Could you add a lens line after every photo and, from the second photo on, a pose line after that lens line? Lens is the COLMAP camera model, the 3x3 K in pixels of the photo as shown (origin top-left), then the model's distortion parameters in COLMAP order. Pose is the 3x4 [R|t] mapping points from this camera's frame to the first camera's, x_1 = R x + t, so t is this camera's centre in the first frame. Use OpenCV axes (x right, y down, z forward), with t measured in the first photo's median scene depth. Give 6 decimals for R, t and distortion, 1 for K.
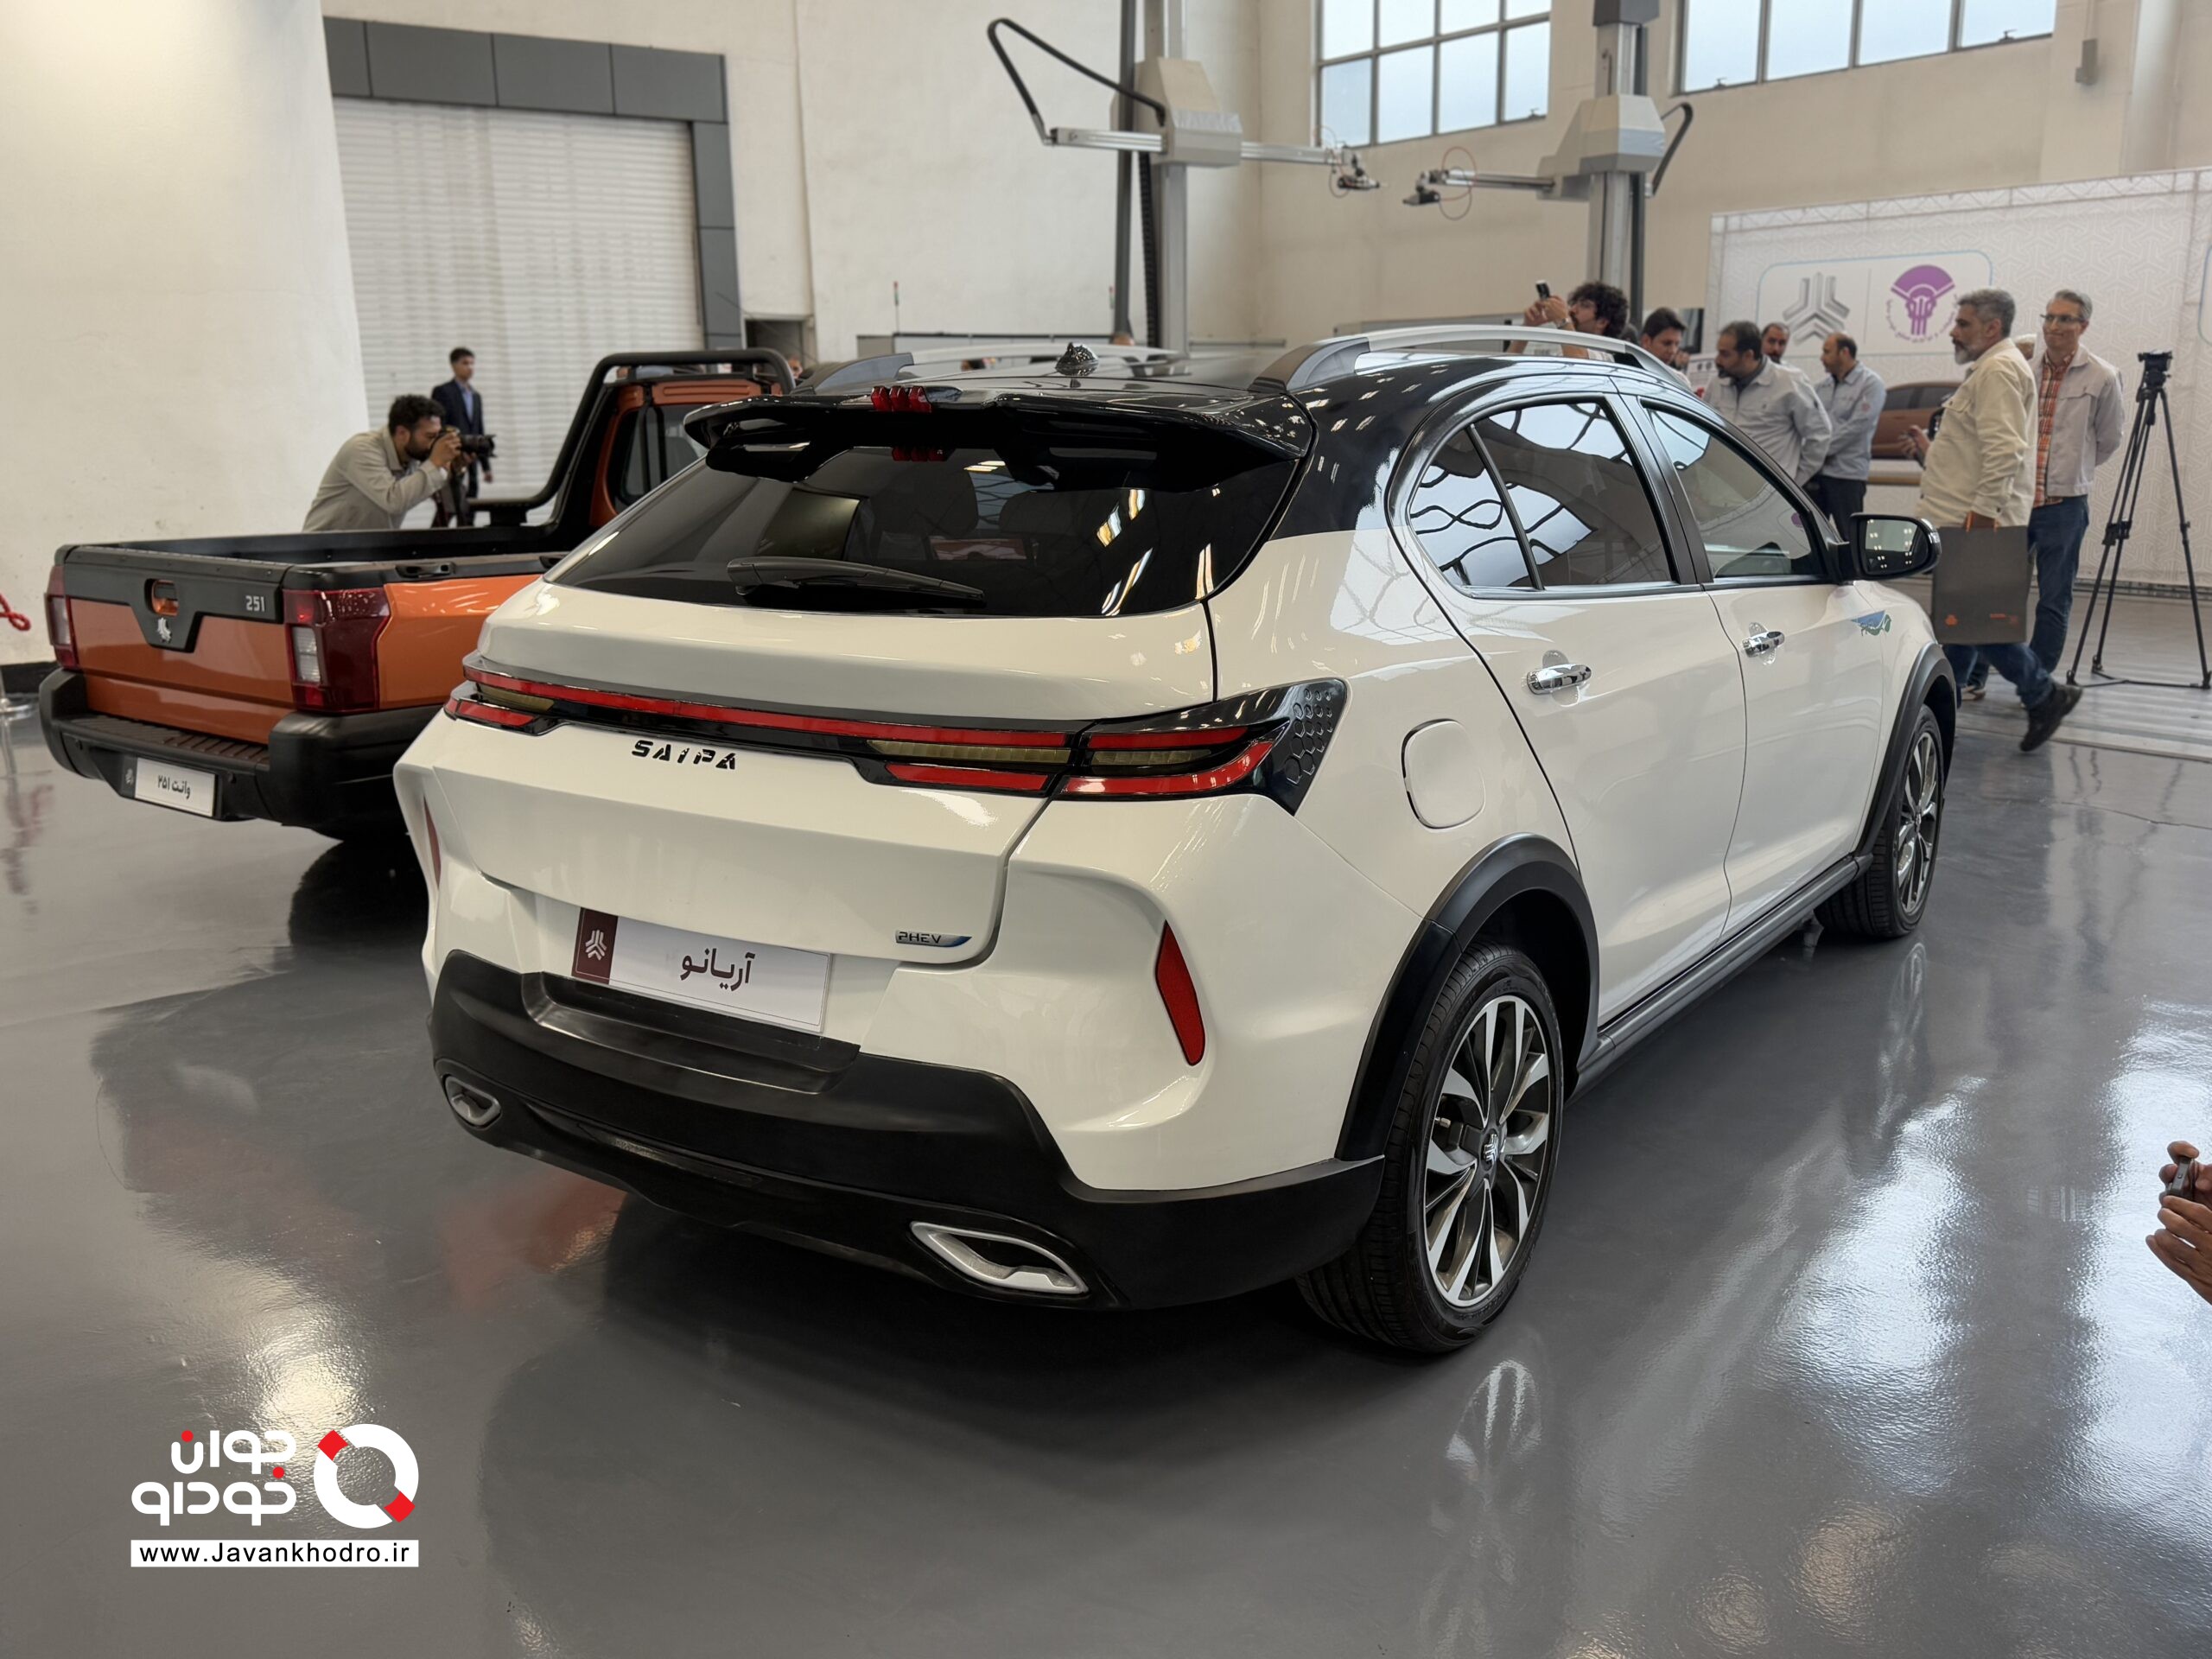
lens RADIAL K [[1766.5, 0, 1106.0], [0, 1766.5, 829.5], [0, 0, 1]] dist [-0.008191, -0.019774]
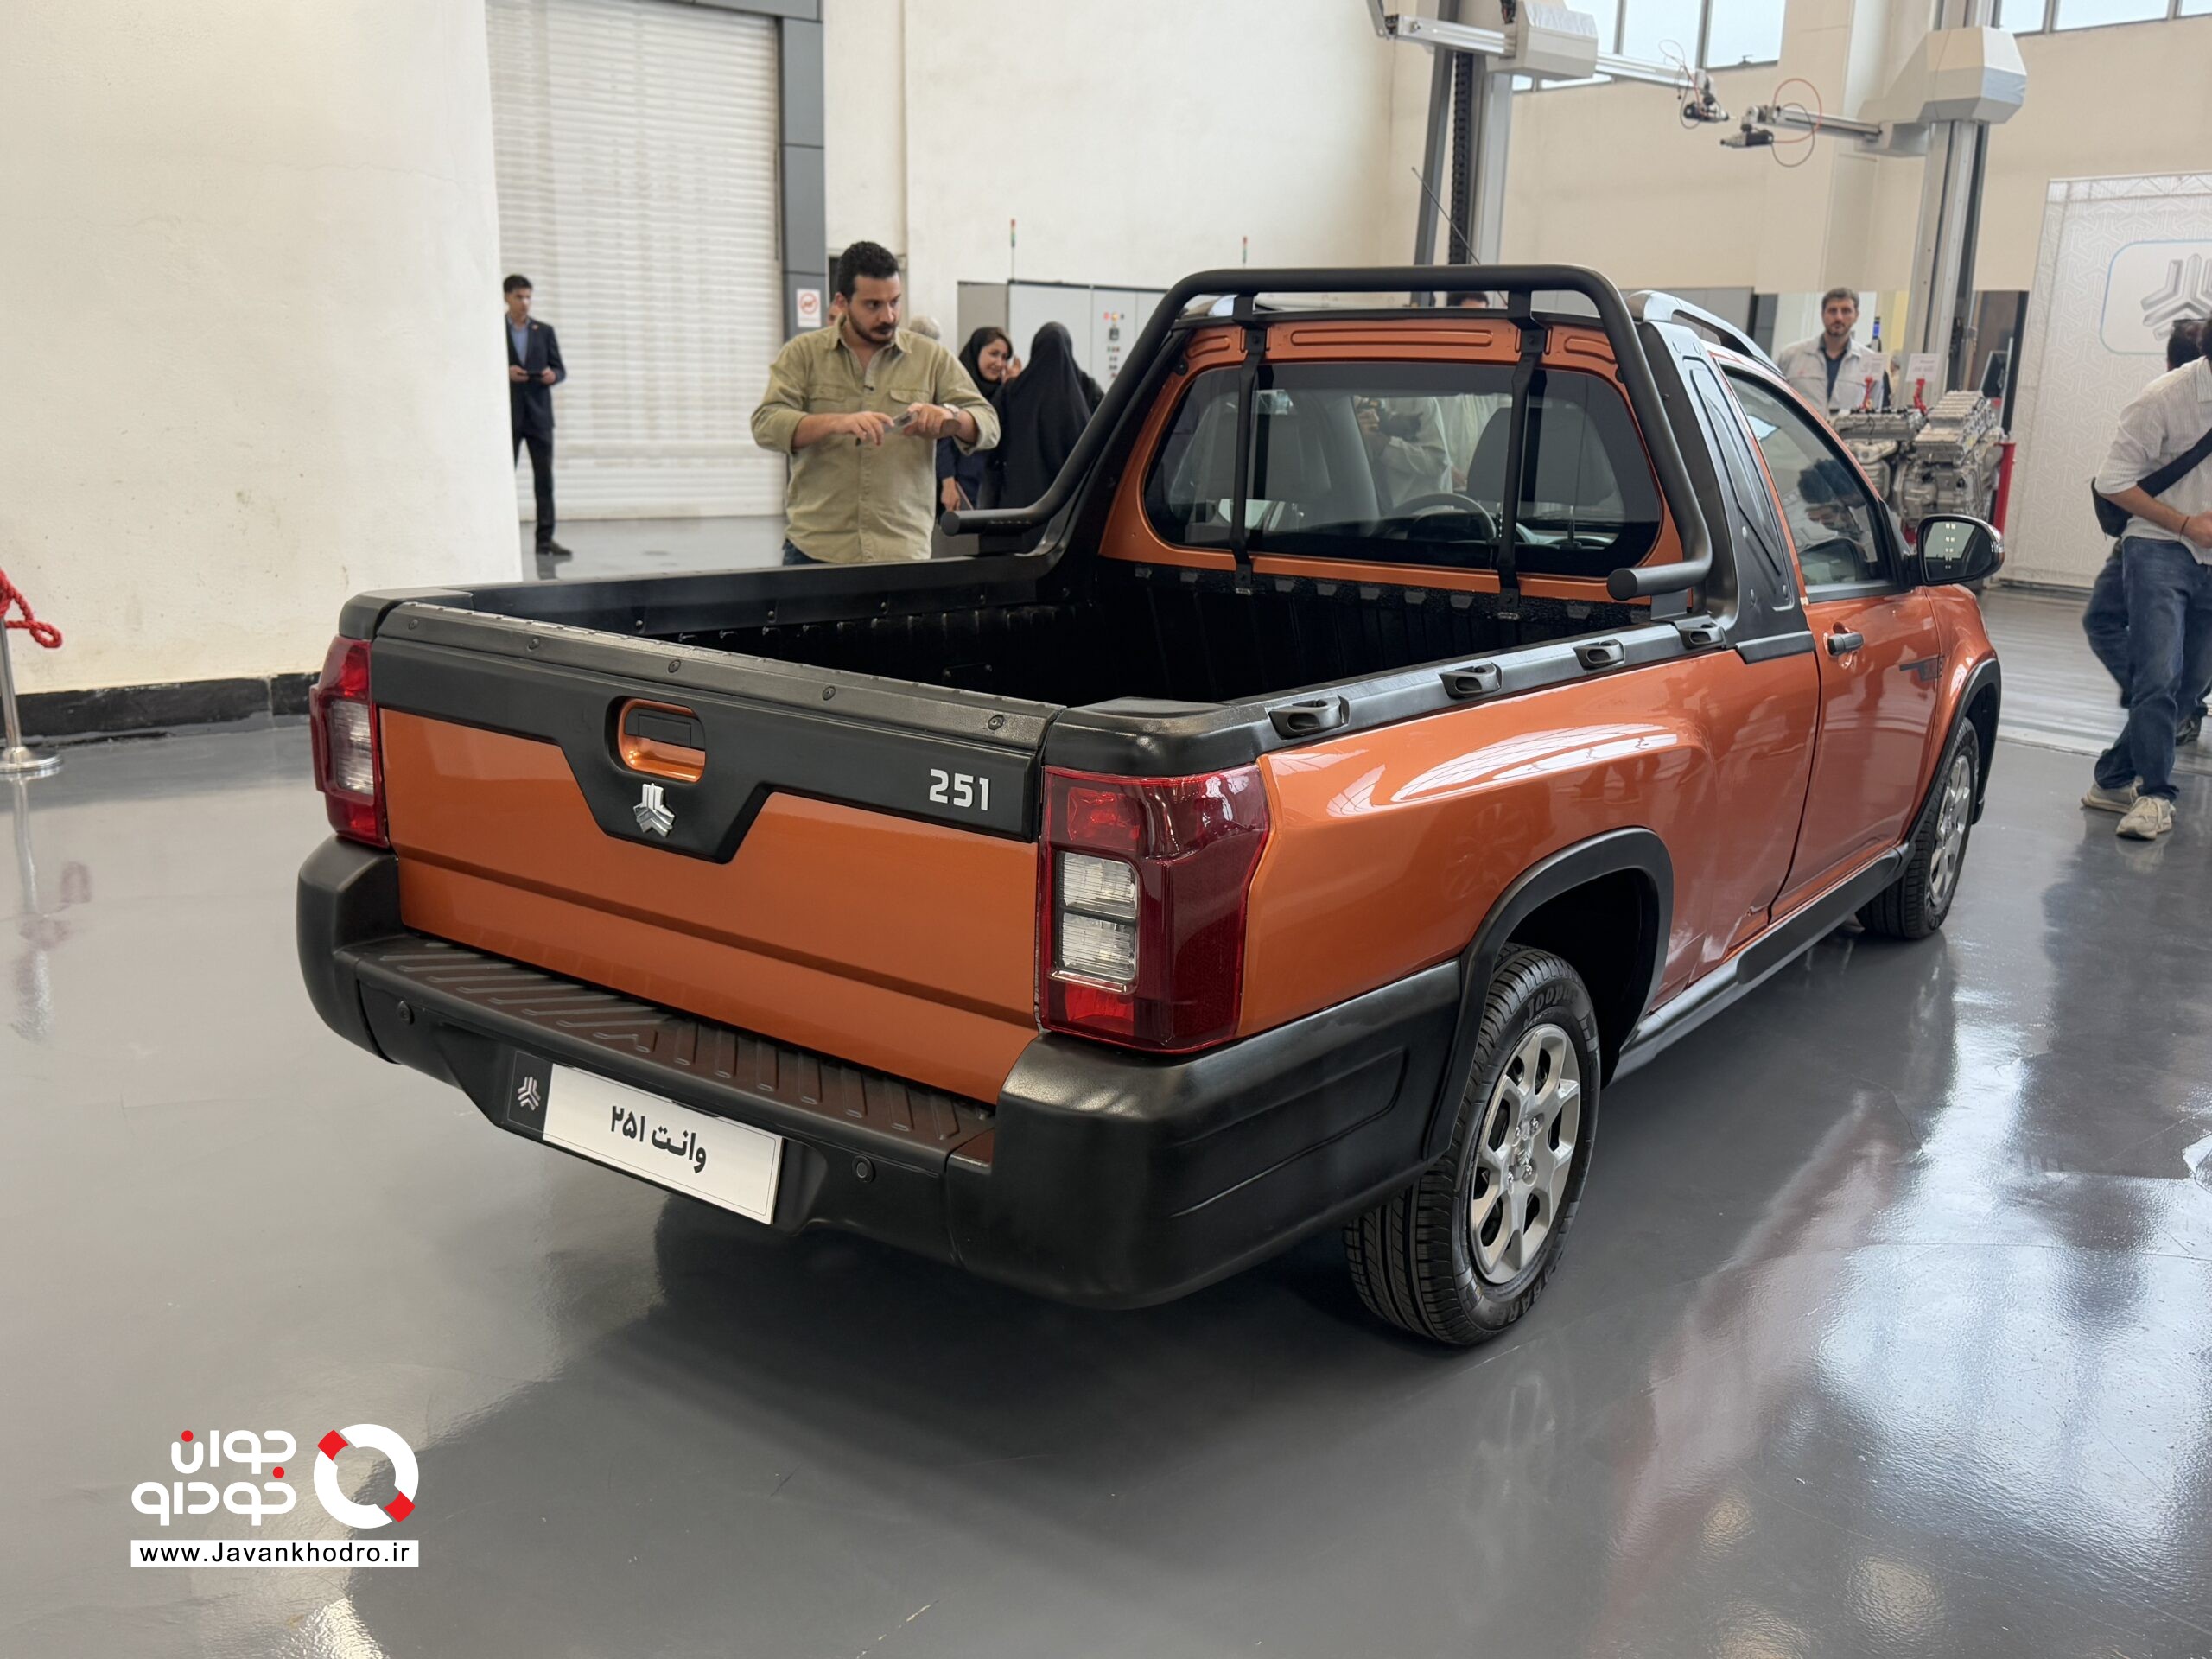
lens RADIAL K [[1766.5, 0, 1106.0], [0, 1766.5, 829.5], [0, 0, 1]] dist [-0.008191, -0.019774]
pose [[0.998074, 0.024636, 0.056927, -0.121523], [-0.025687, 0.999511, 0.017806, -0.032728], [-0.056460, -0.019234, 0.998220, 0.145198]]
